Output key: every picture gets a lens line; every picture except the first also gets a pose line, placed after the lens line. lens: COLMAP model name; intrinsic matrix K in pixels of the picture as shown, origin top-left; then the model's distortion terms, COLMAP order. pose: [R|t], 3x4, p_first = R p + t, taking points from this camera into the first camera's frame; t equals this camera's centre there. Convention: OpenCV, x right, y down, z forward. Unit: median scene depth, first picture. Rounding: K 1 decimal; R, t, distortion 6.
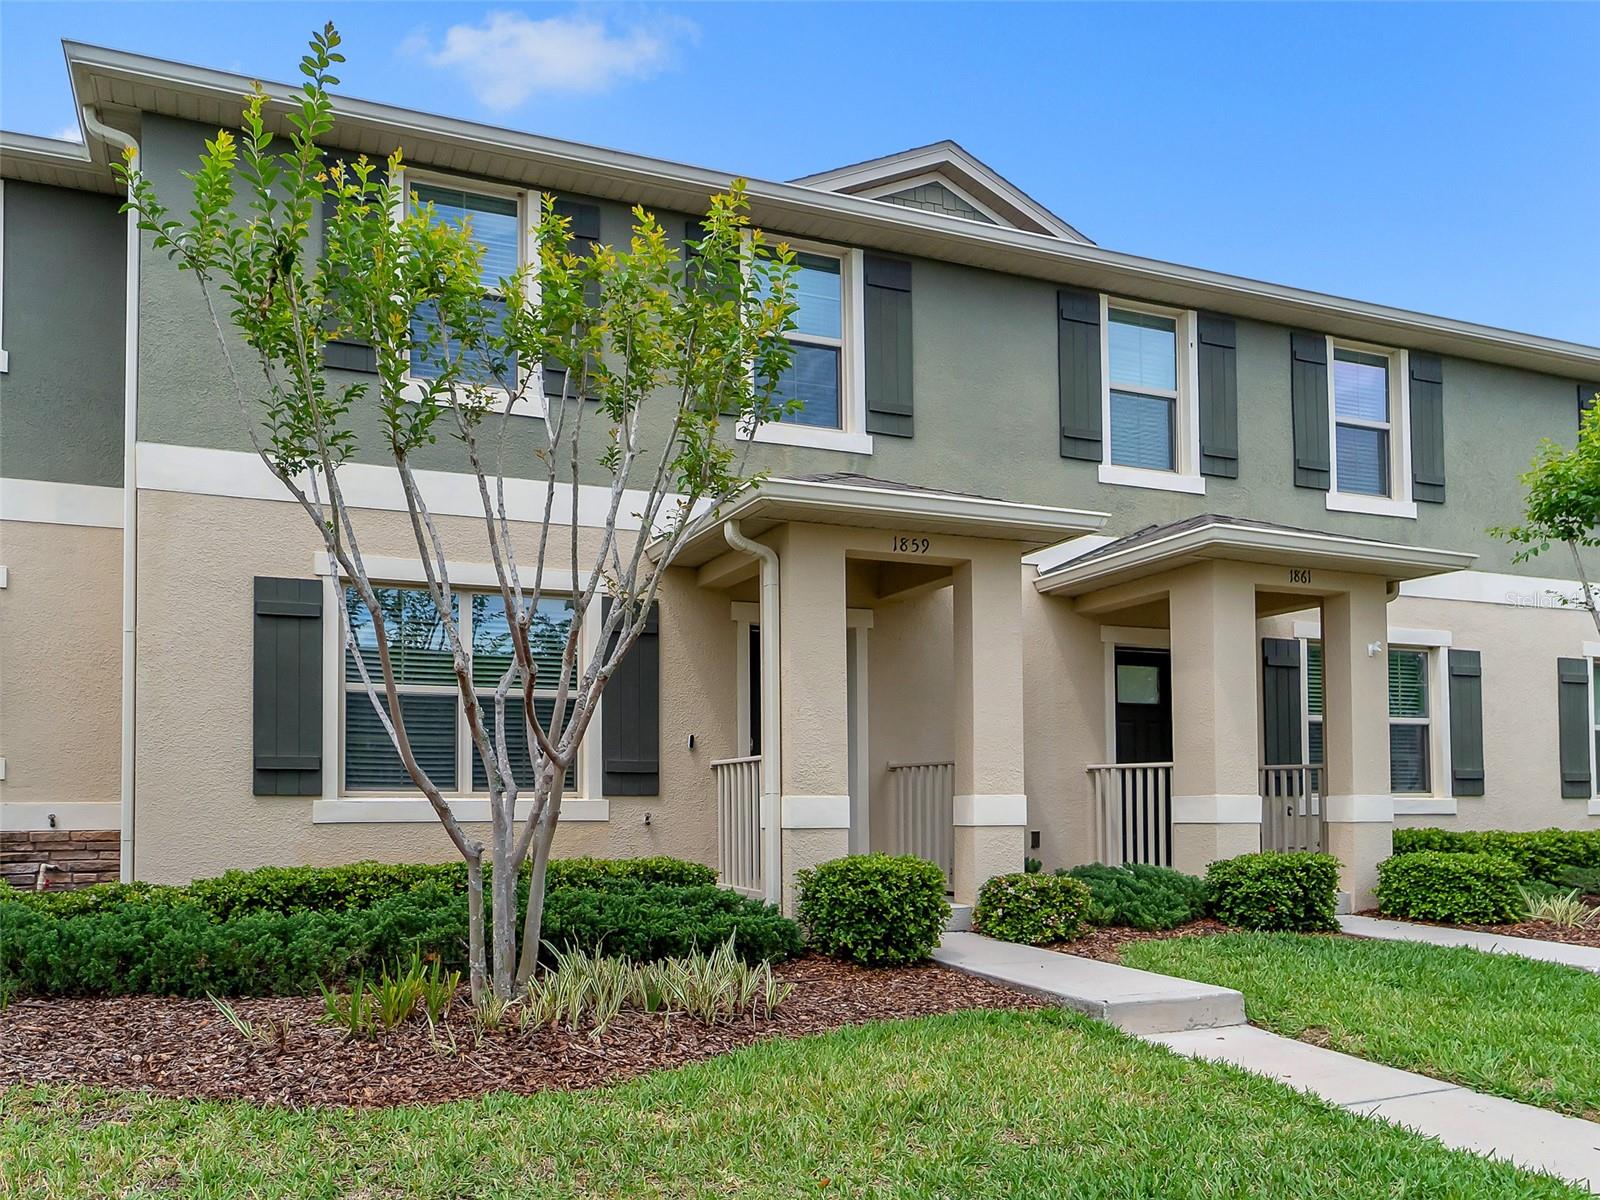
lens RADIAL K [[1785.9, 0, 800.5], [0, 1785.9, 792.1], [0, 0, 1]] dist [-0.080797, 0.200718]
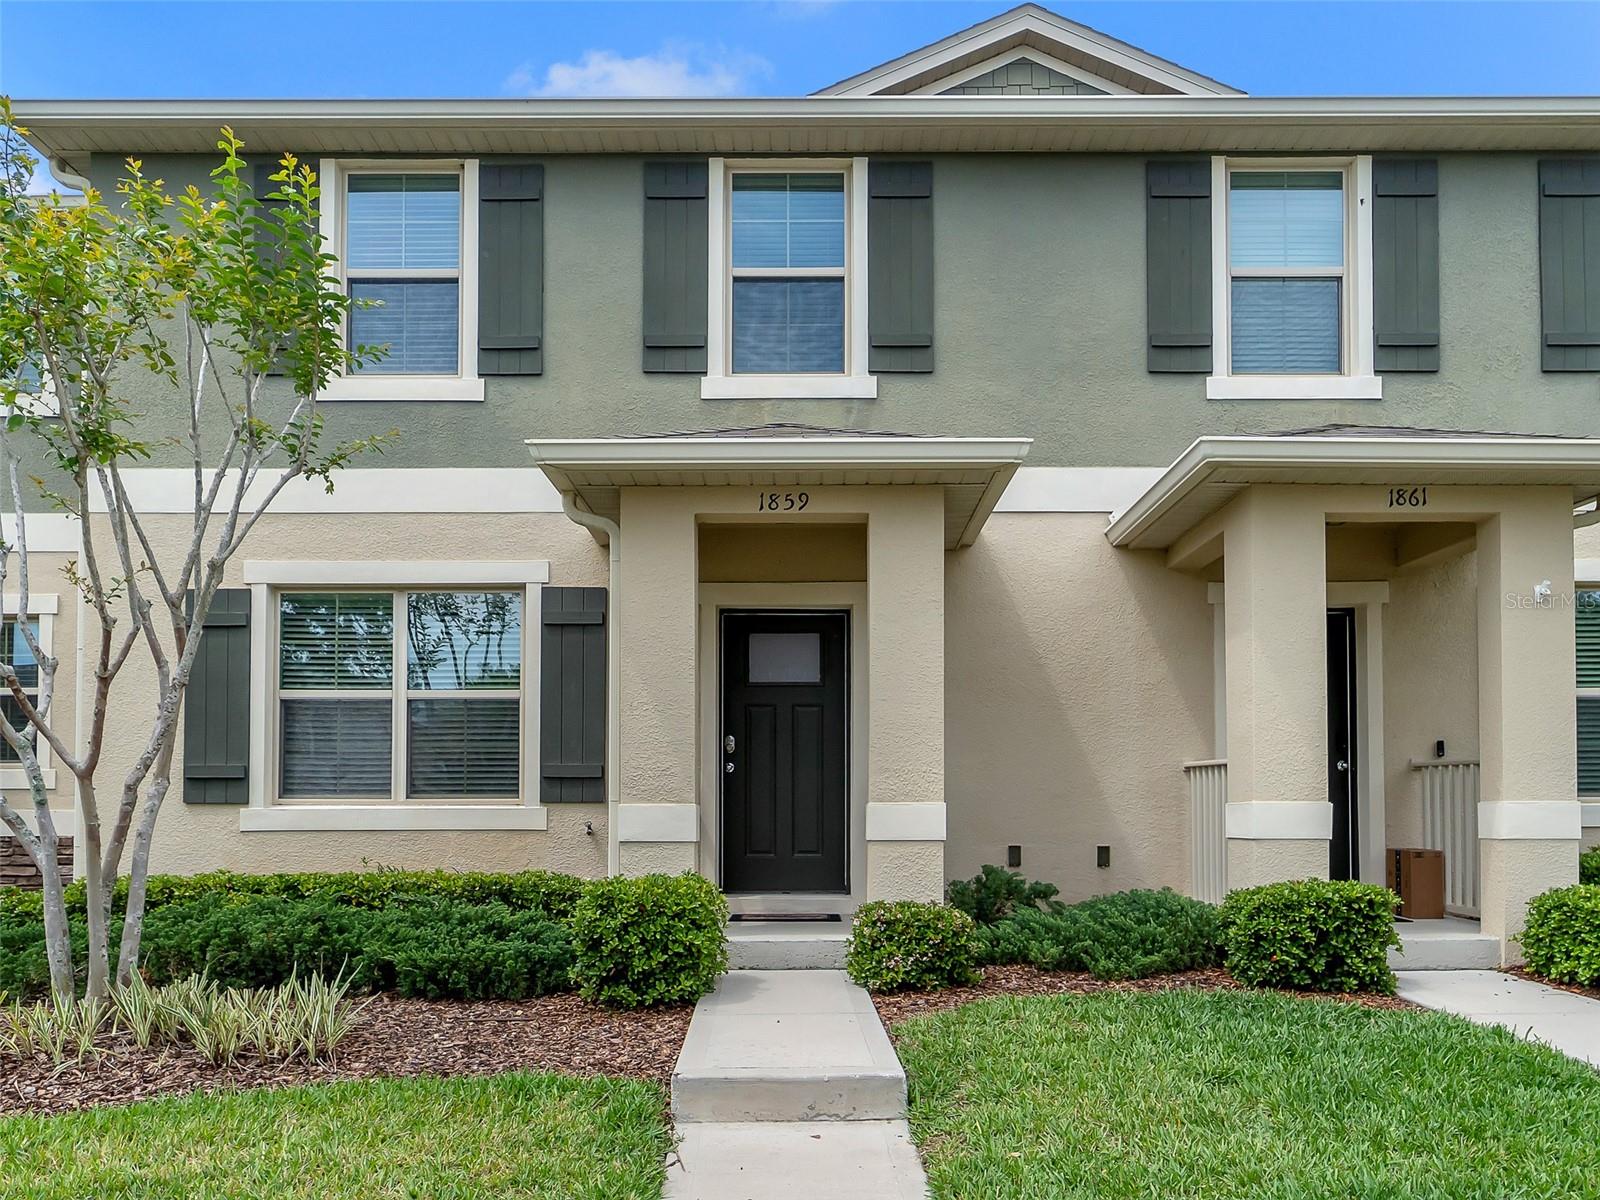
lens RADIAL K [[1785.9, 0, 800.5], [0, 1785.9, 792.1], [0, 0, 1]] dist [-0.080797, 0.200718]
pose [[0.860414, -0.004475, -0.509576, 0.428757], [0.002935, 0.999988, -0.003826, 0.000012], [0.509588, 0.001797, 0.860417, 0.253023]]
